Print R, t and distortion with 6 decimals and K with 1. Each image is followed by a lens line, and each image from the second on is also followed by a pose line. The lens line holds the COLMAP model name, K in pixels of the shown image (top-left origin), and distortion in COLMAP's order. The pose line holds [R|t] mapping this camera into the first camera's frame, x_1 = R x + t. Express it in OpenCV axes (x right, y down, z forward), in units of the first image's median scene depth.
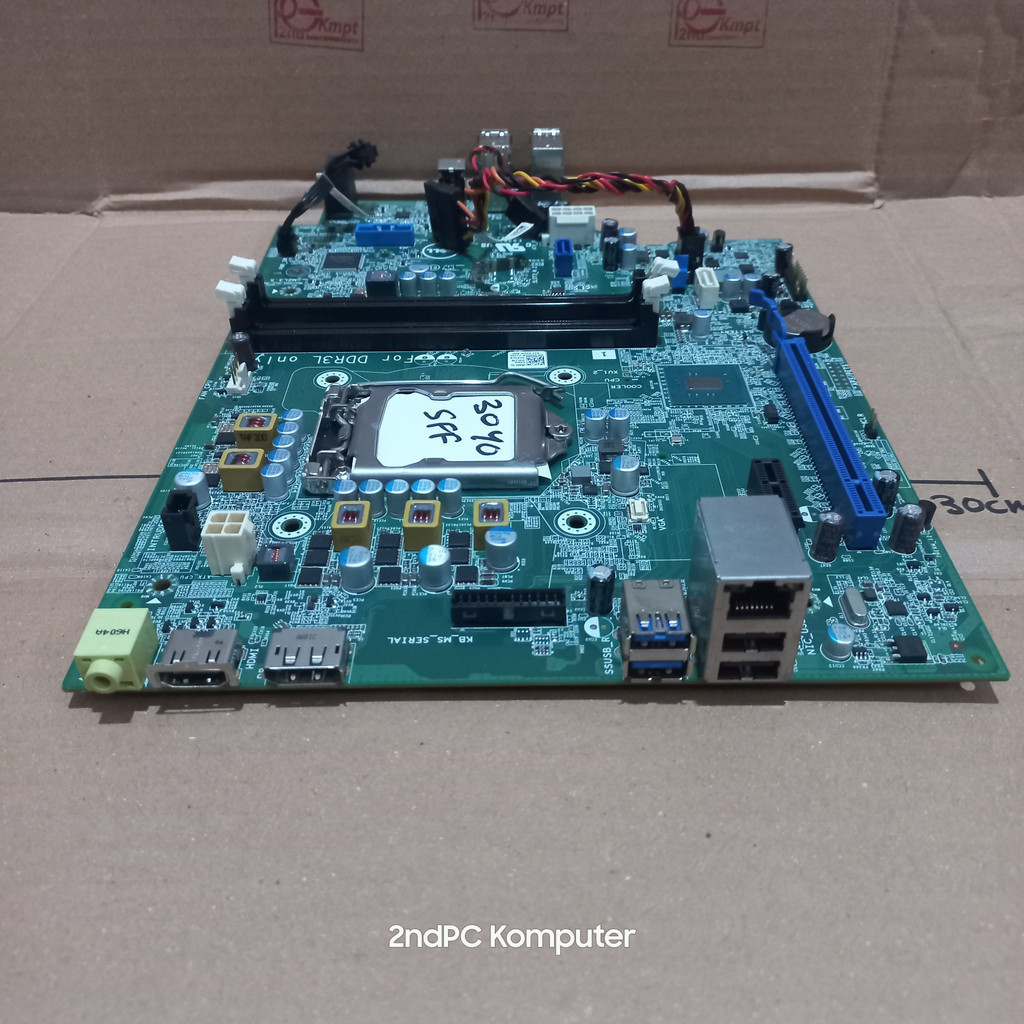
lens RADIAL K [[1005.6, 0, 514.2], [0, 1005.6, 506.0], [0, 0, 1]] dist [-0.003003, -0.001491]
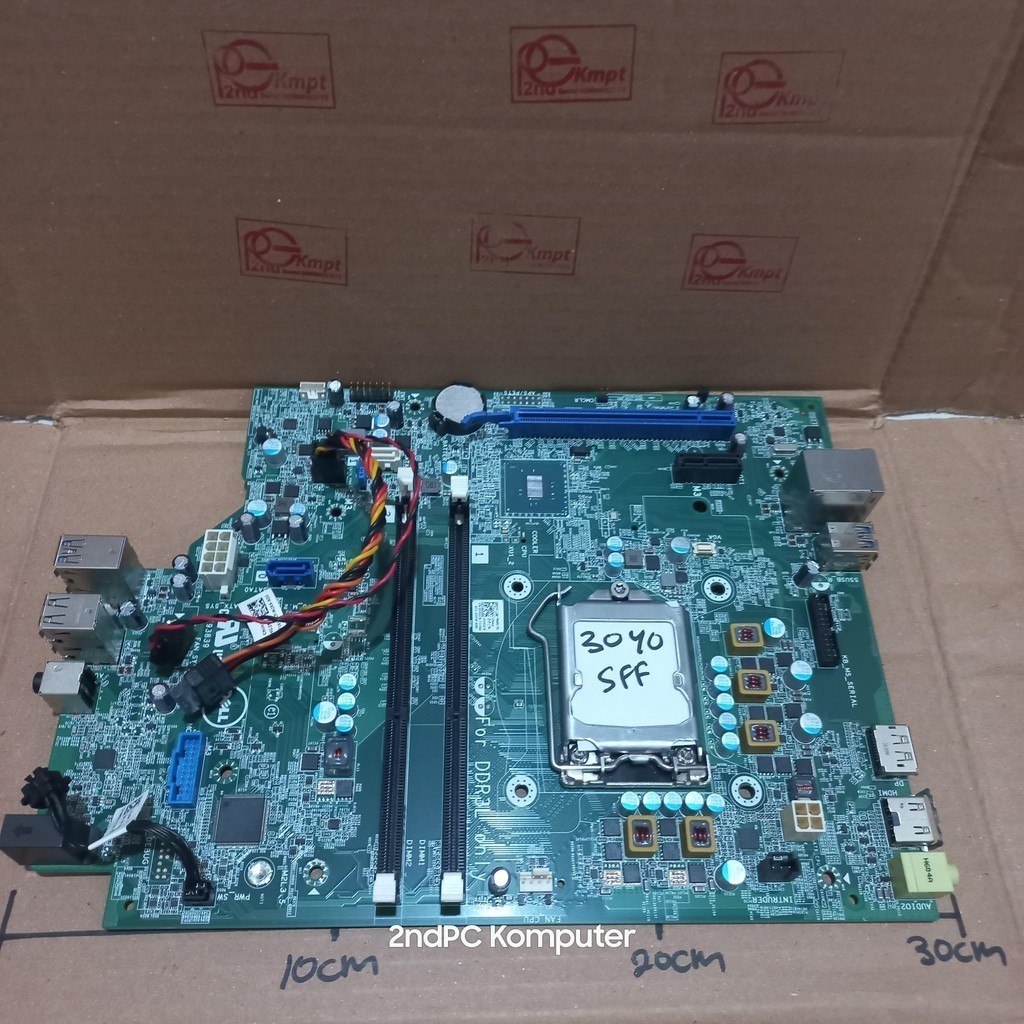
lens RADIAL K [[985.1, 0, 512.0], [0, 985.1, 512.0], [0, 0, 1]] dist [0.085965, -0.158439]
pose [[0.997590, -0.008821, 0.068827, -0.066497], [-0.012581, 0.952456, 0.304416, -0.539428], [-0.068240, -0.304548, 0.950049, 0.082291]]
